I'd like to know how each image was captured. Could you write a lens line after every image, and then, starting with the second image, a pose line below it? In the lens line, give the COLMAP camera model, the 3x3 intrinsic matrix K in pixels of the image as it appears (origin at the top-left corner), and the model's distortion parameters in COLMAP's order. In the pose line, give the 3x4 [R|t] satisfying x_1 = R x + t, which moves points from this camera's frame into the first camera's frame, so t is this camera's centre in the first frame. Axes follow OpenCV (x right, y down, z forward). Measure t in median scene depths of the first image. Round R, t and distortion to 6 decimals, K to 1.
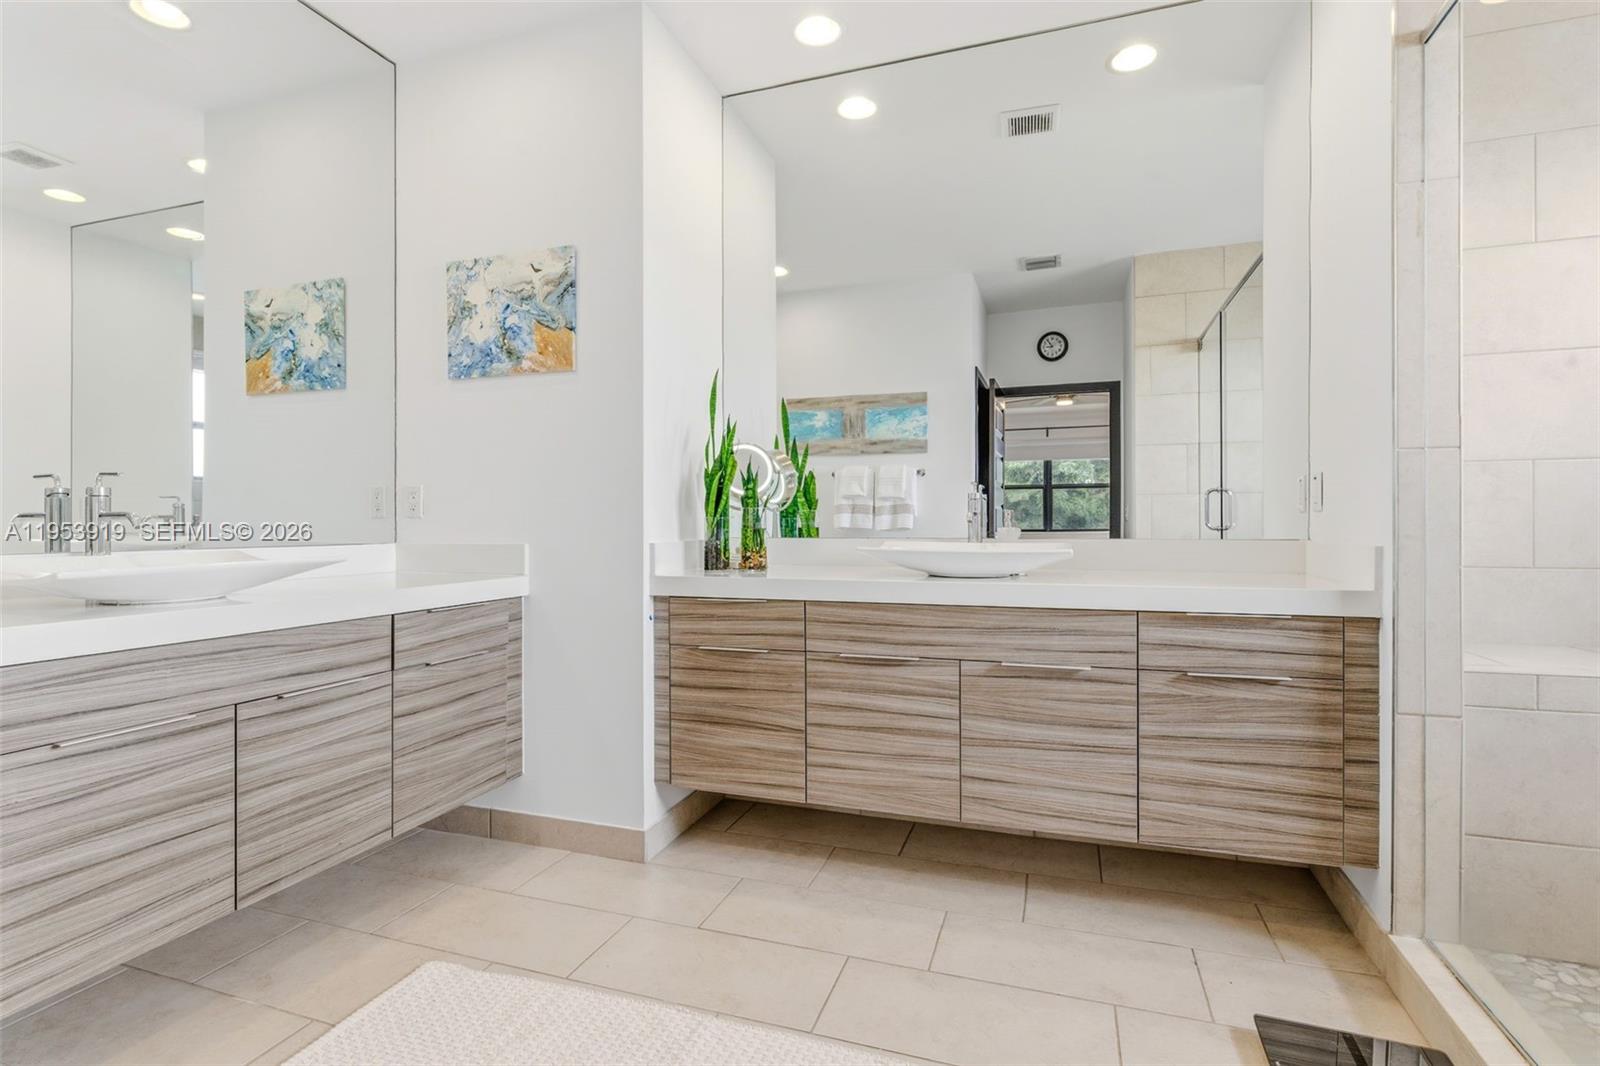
lens RADIAL K [[772.9, 0, 797.2], [0, 772.9, 524.4], [0, 0, 1]] dist [-0.002283, -0.000936]
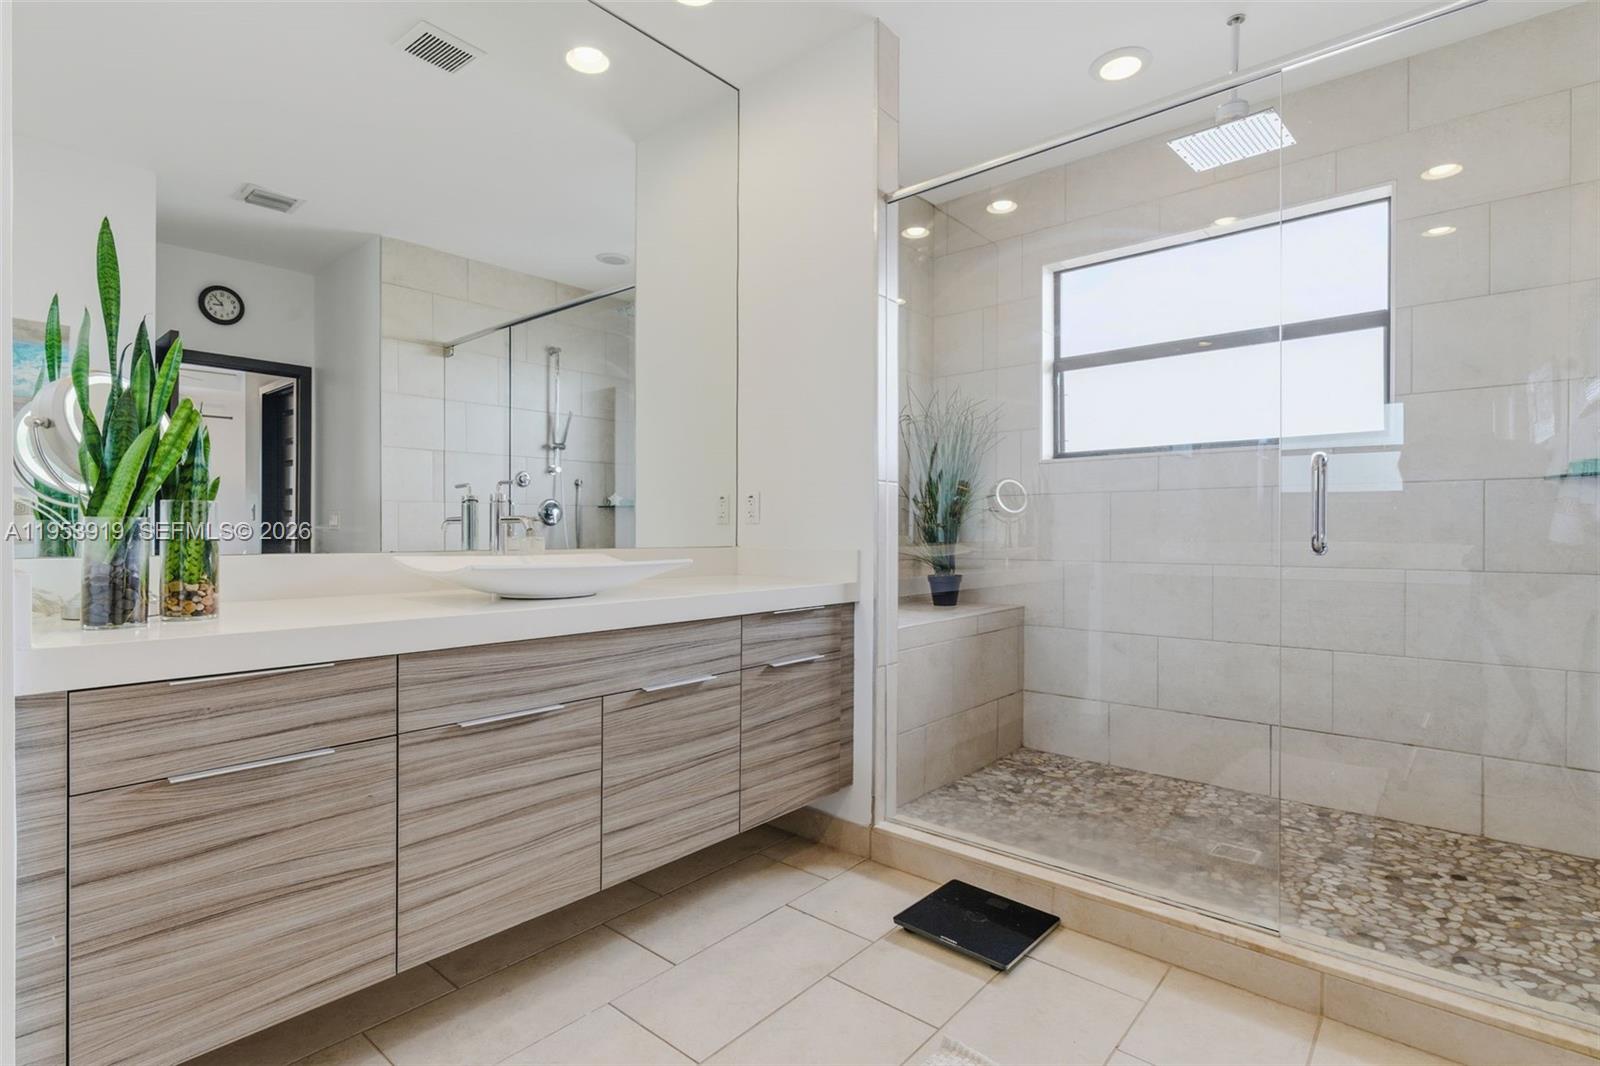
lens RADIAL K [[772.9, 0, 797.9], [0, 772.9, 535.5], [0, 0, 1]] dist [-0.002283, -0.000936]
pose [[0.369943, 0.000747, 0.929054, -0.480118], [-0.000034, 1.000000, -0.000790, 0.002988], [-0.929054, 0.000261, 0.369943, 0.492202]]
